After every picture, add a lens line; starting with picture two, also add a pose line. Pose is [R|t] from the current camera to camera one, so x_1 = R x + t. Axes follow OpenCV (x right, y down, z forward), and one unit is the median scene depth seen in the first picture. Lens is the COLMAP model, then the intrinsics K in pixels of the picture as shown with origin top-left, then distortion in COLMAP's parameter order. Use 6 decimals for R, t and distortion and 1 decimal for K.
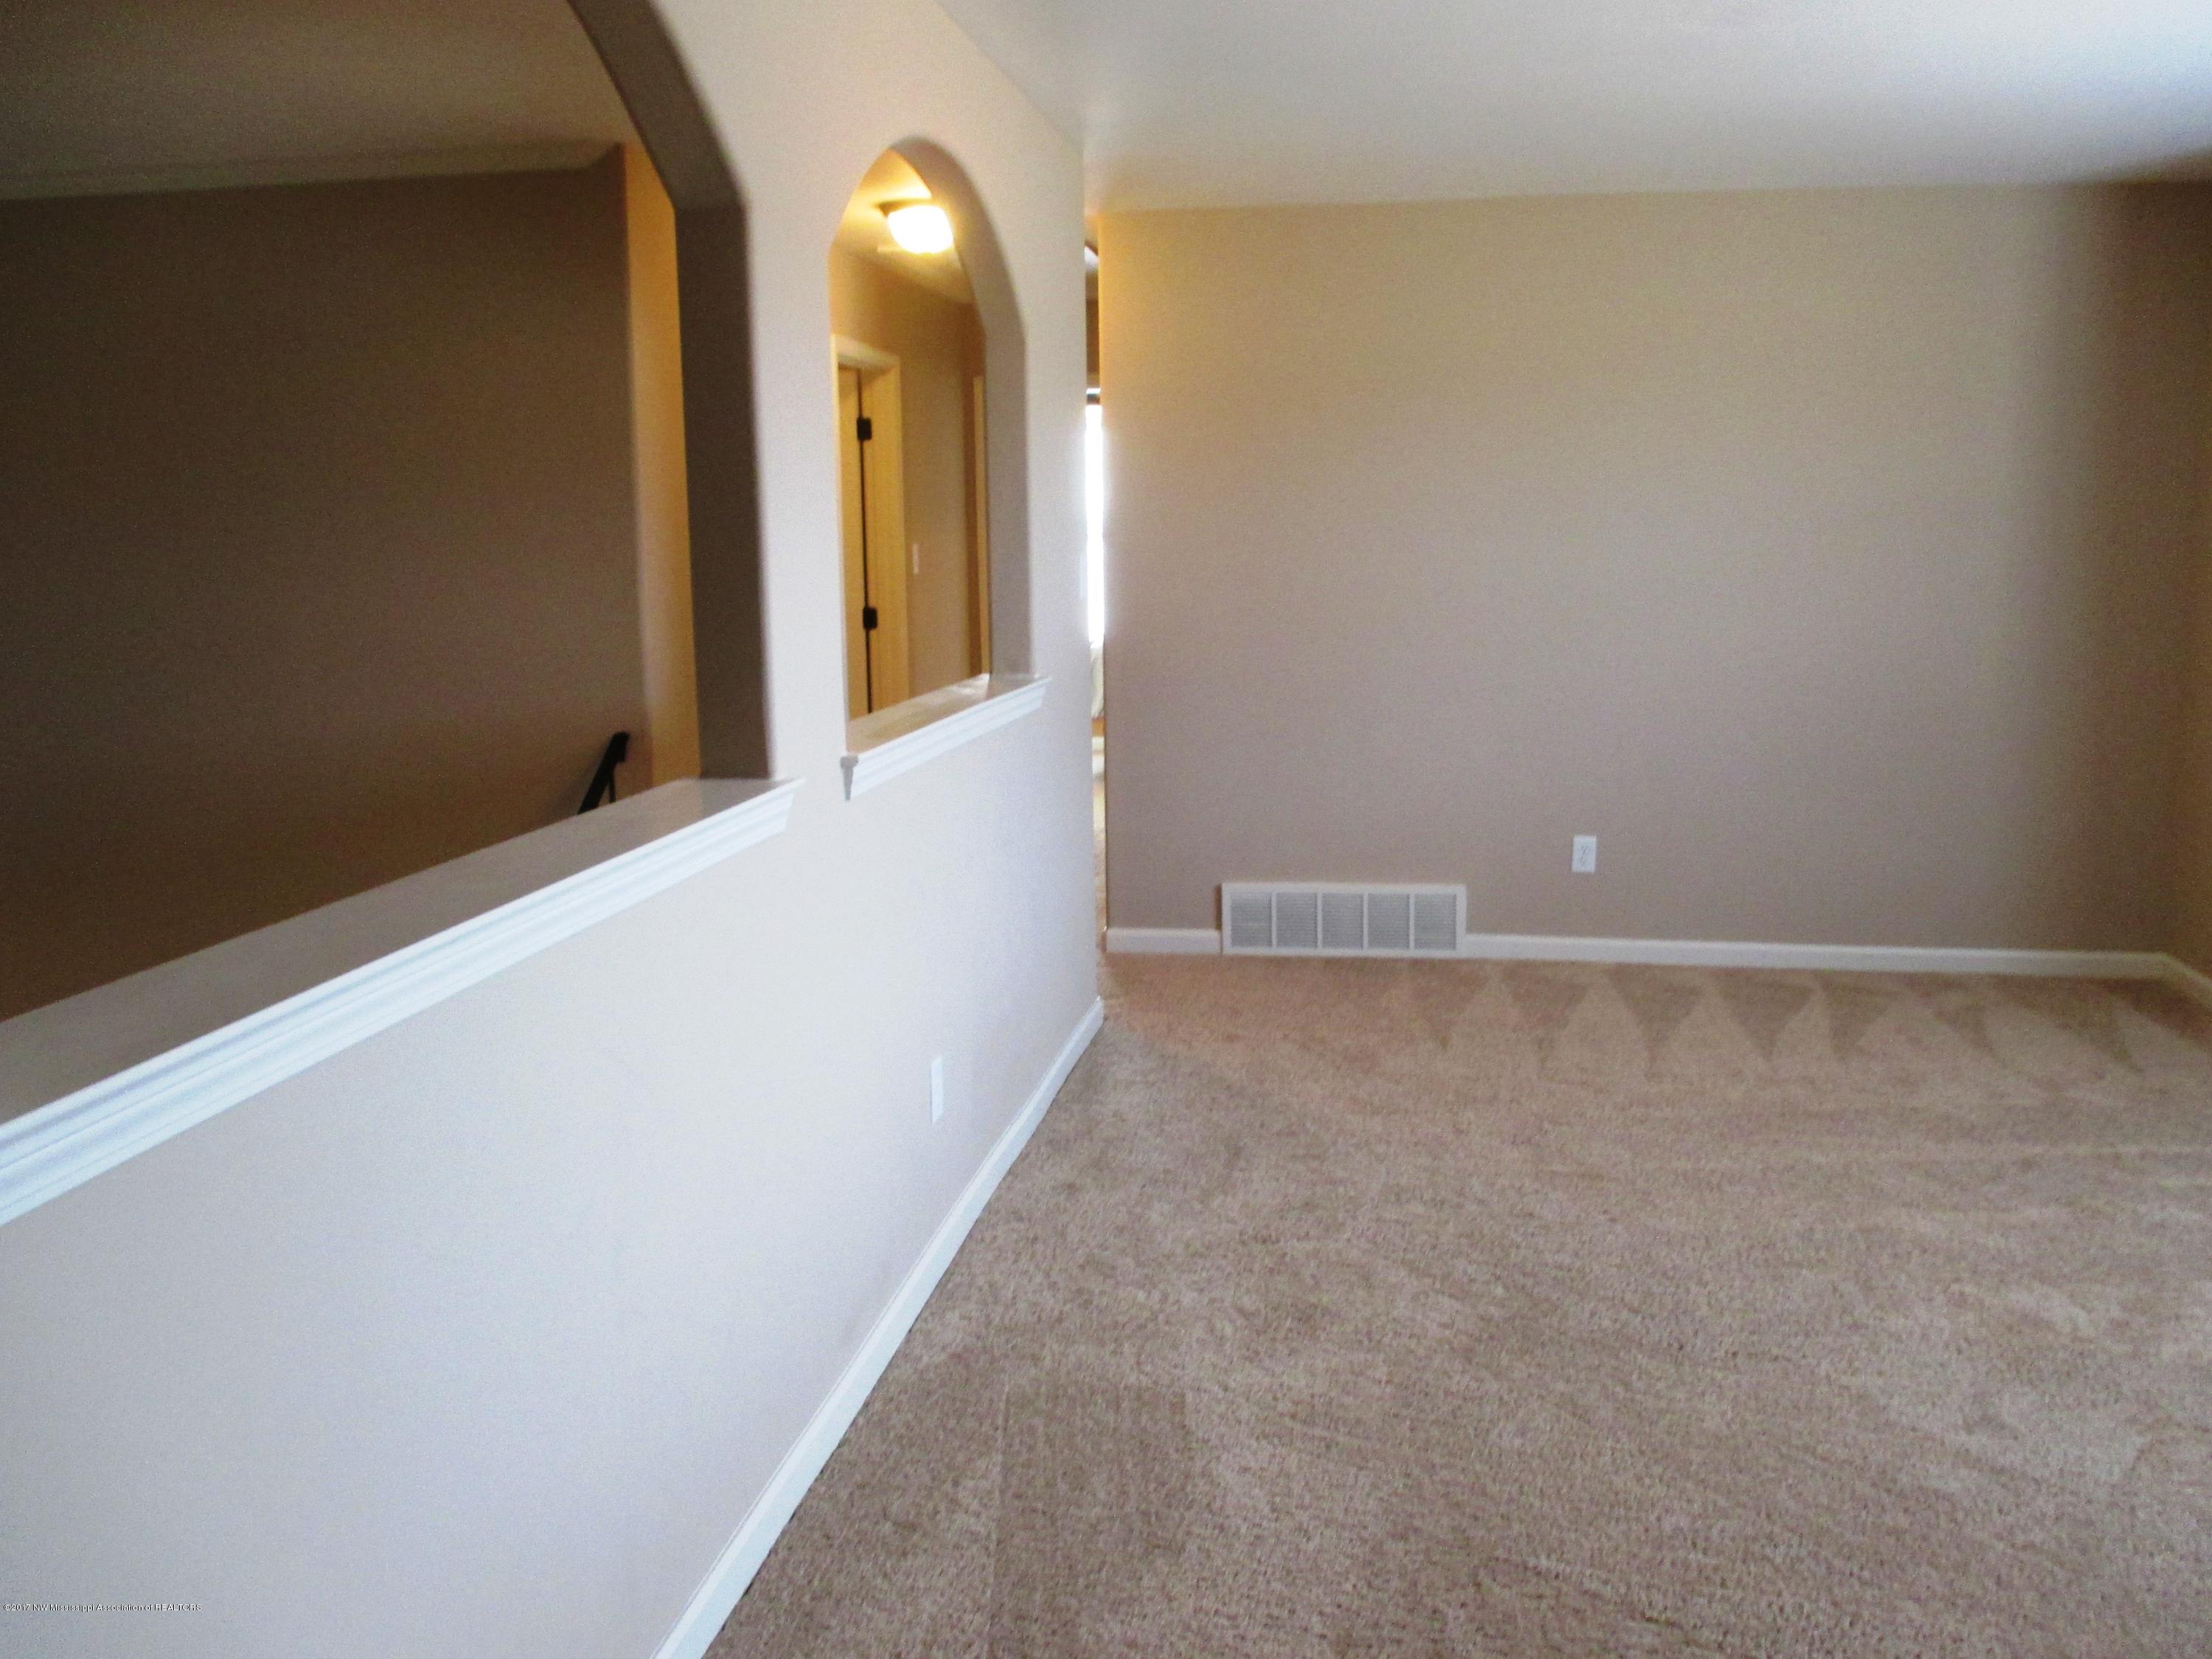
lens RADIAL K [[1847.0, 0, 1105.2], [0, 1847.0, 828.3], [0, 0, 1]] dist [-0.017667, -0.023540]
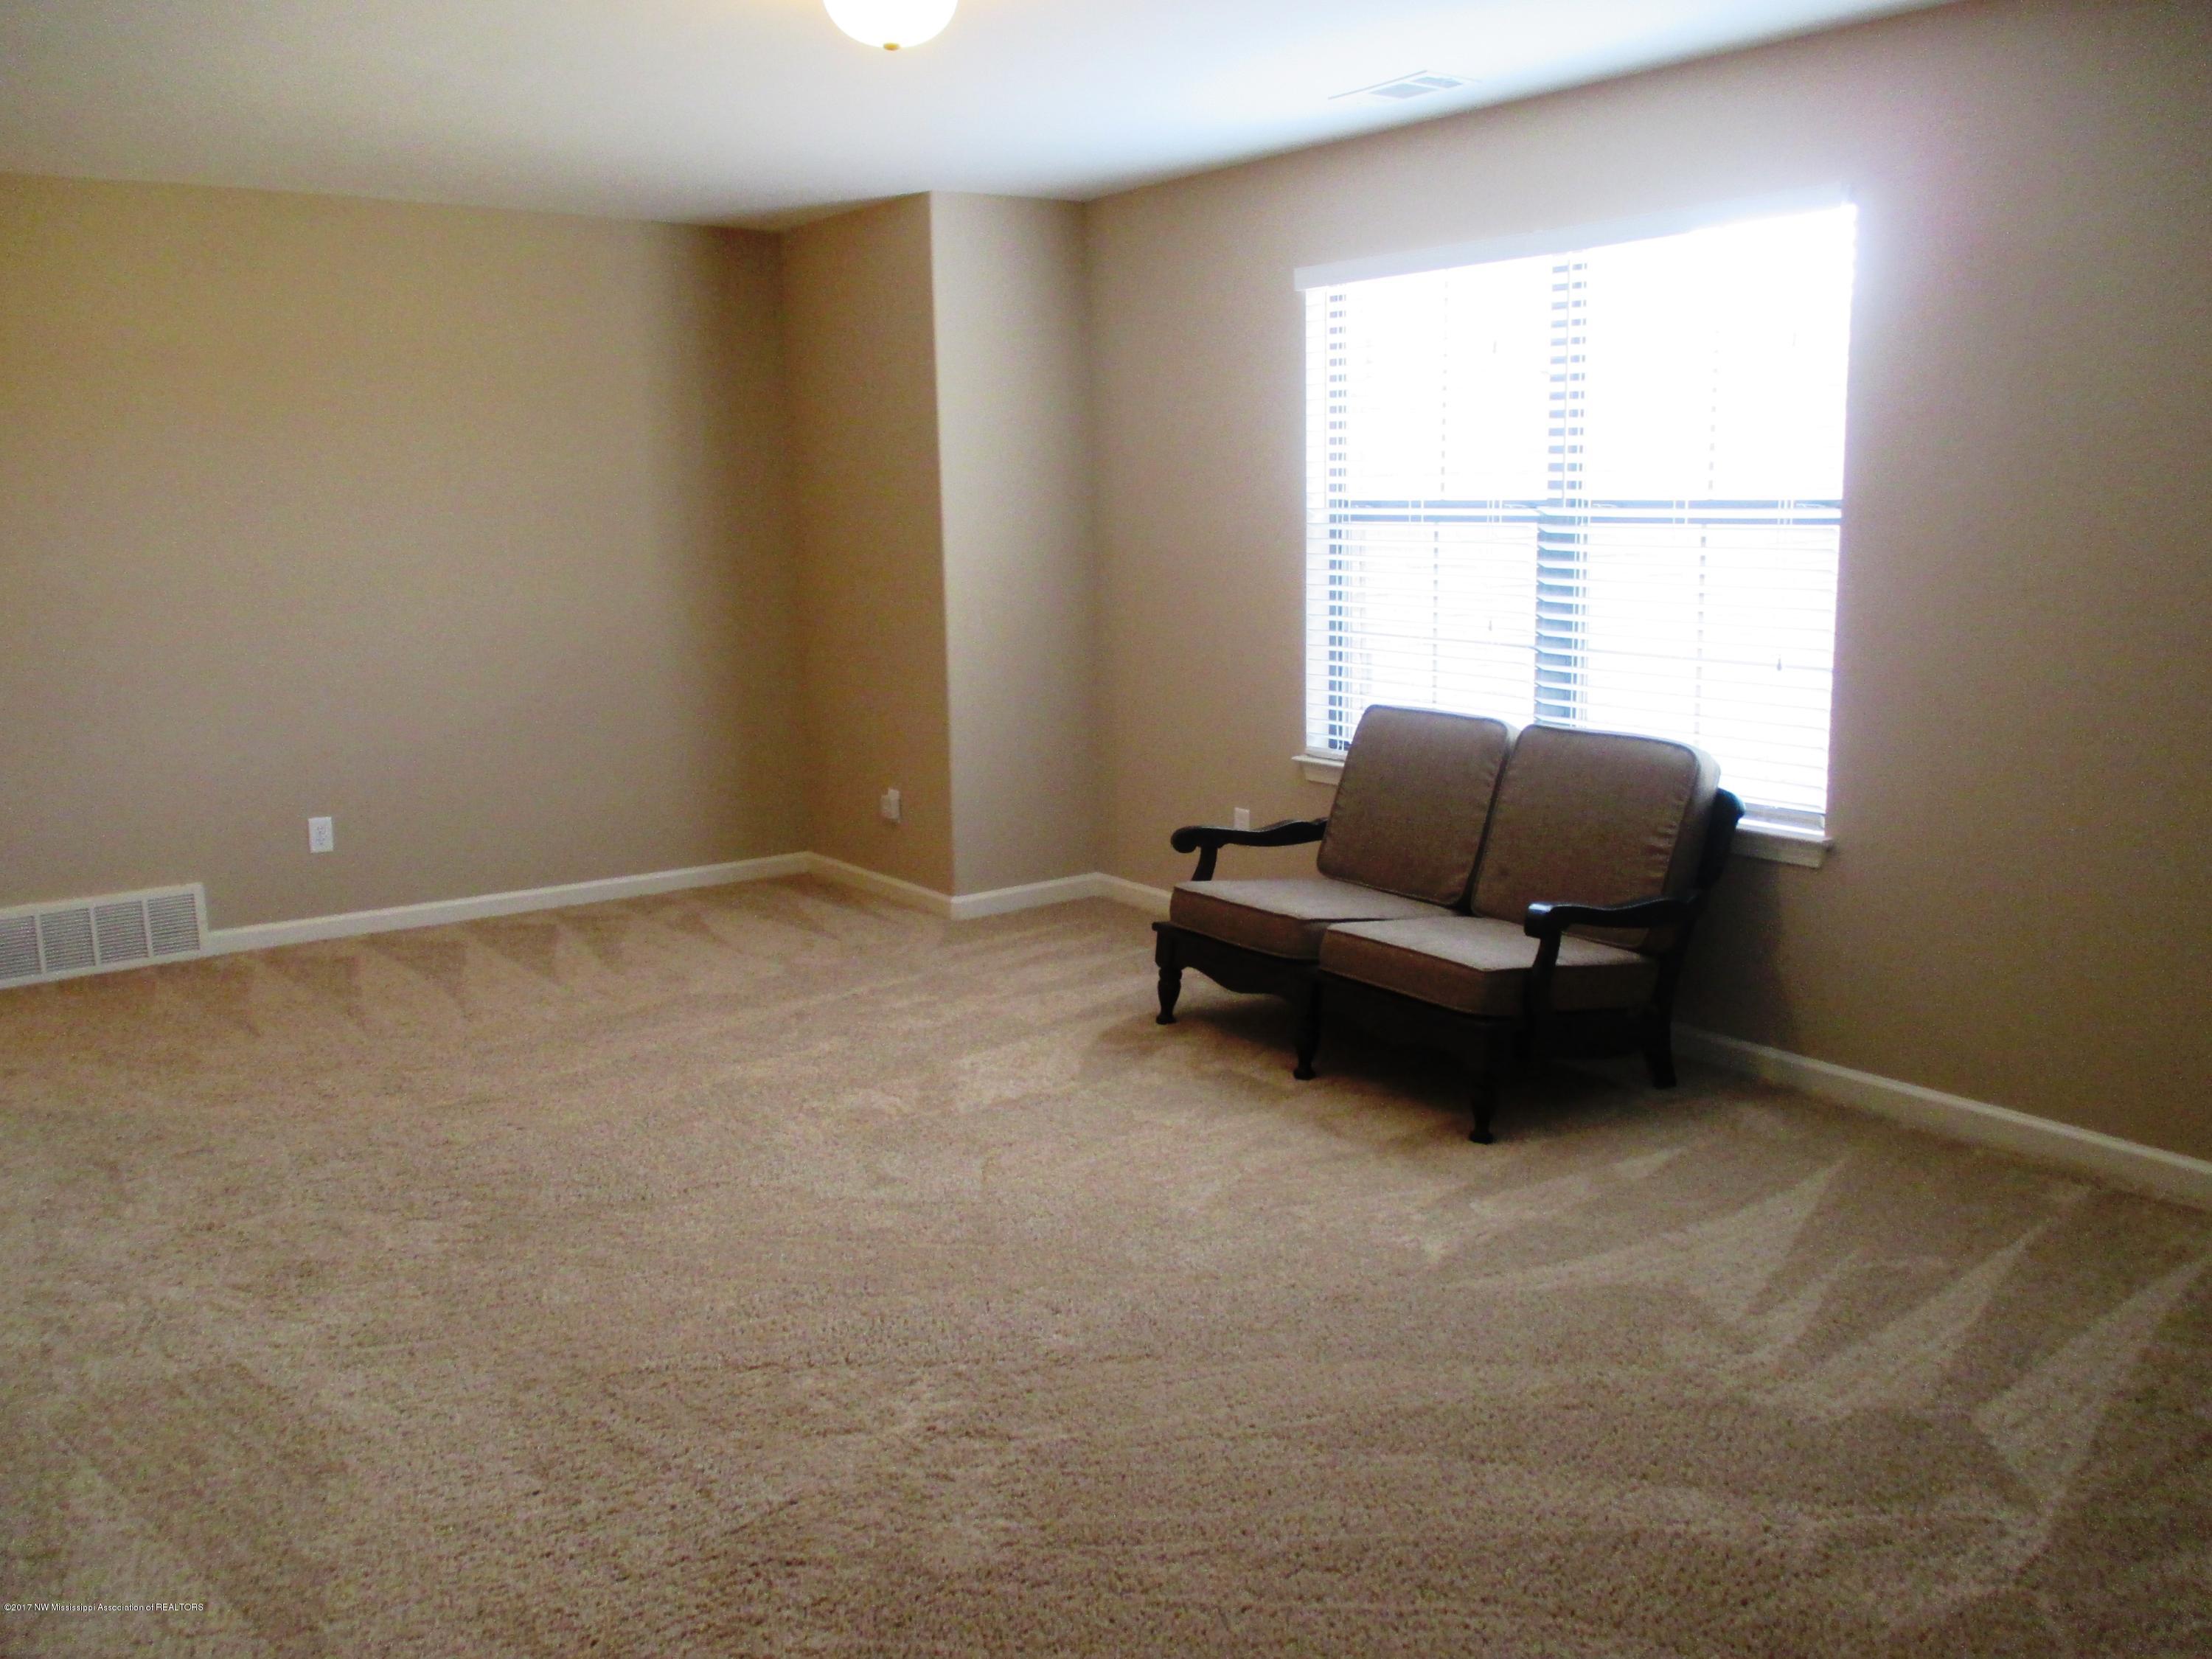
lens RADIAL K [[1847.0, 0, 1109.3], [0, 1847.0, 819.4], [0, 0, 1]] dist [-0.017667, -0.023540]
pose [[0.700517, -0.122571, 0.703031, -0.240916], [0.122485, 0.991171, 0.050761, 0.011219], [-0.703046, 0.050552, 0.709345, -0.065840]]
